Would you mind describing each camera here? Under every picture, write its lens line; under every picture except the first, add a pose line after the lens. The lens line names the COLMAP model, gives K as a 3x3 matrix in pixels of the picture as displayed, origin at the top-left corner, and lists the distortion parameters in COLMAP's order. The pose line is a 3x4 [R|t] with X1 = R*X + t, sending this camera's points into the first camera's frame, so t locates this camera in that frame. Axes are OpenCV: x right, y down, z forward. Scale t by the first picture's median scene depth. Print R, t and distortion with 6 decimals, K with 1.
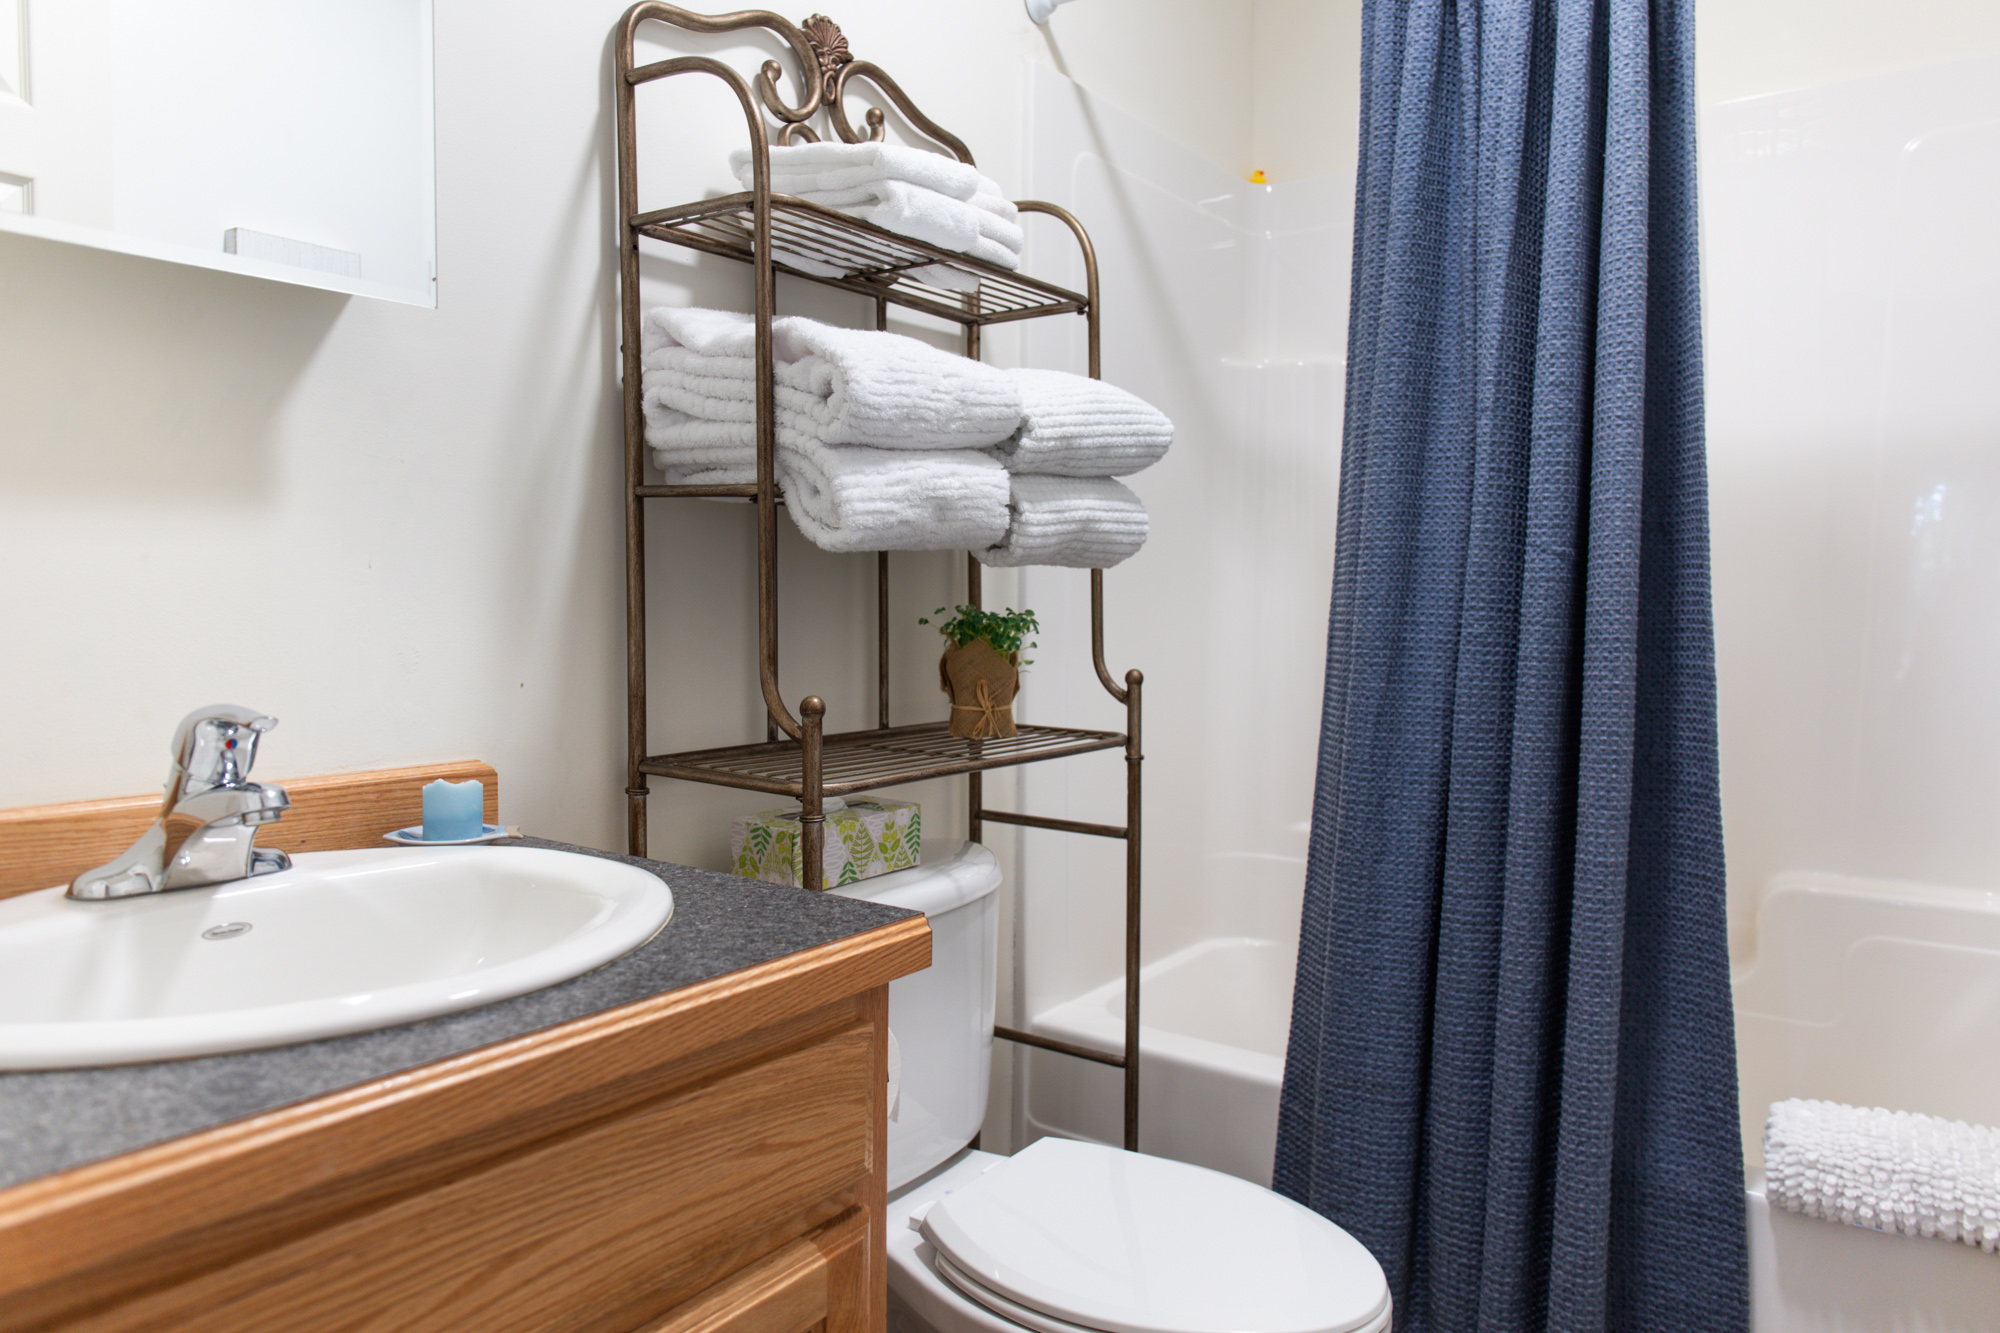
lens RADIAL K [[1346.3, 0, 1000.0], [0, 1346.3, 666.5], [0, 0, 1]] dist [-0.031832, -0.006824]
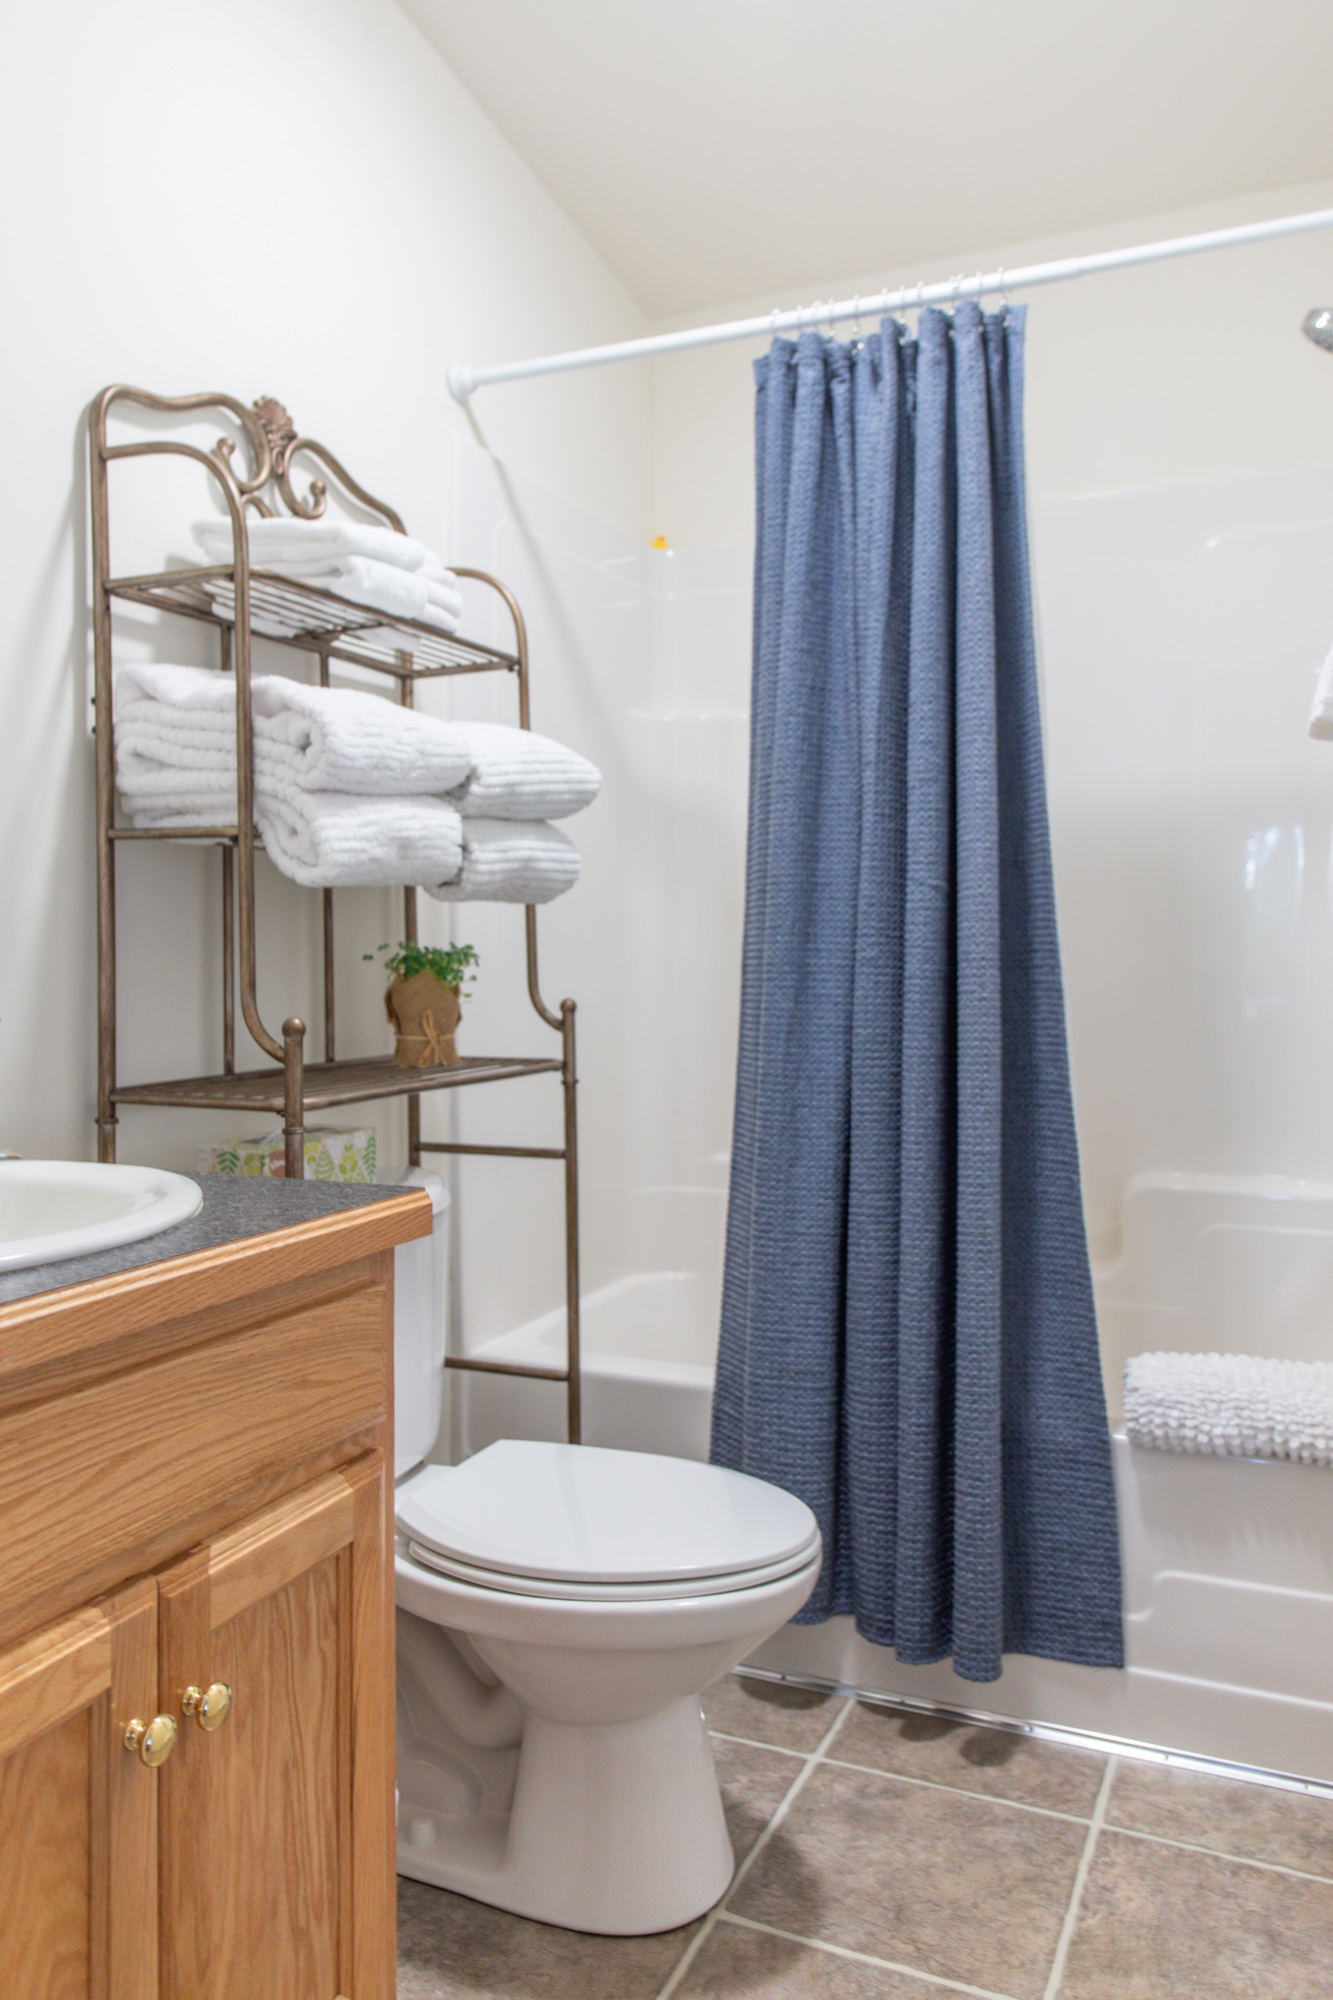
lens RADIAL K [[1372.9, 0, 775.3], [0, 1372.9, 918.5], [0, 0, 1]] dist [-0.136387, -0.001920]
pose [[0.963351, -0.015454, 0.267798, -0.033174], [0.034477, 0.997192, -0.066478, 0.017155], [-0.266018, 0.073274, 0.961179, -0.101981]]
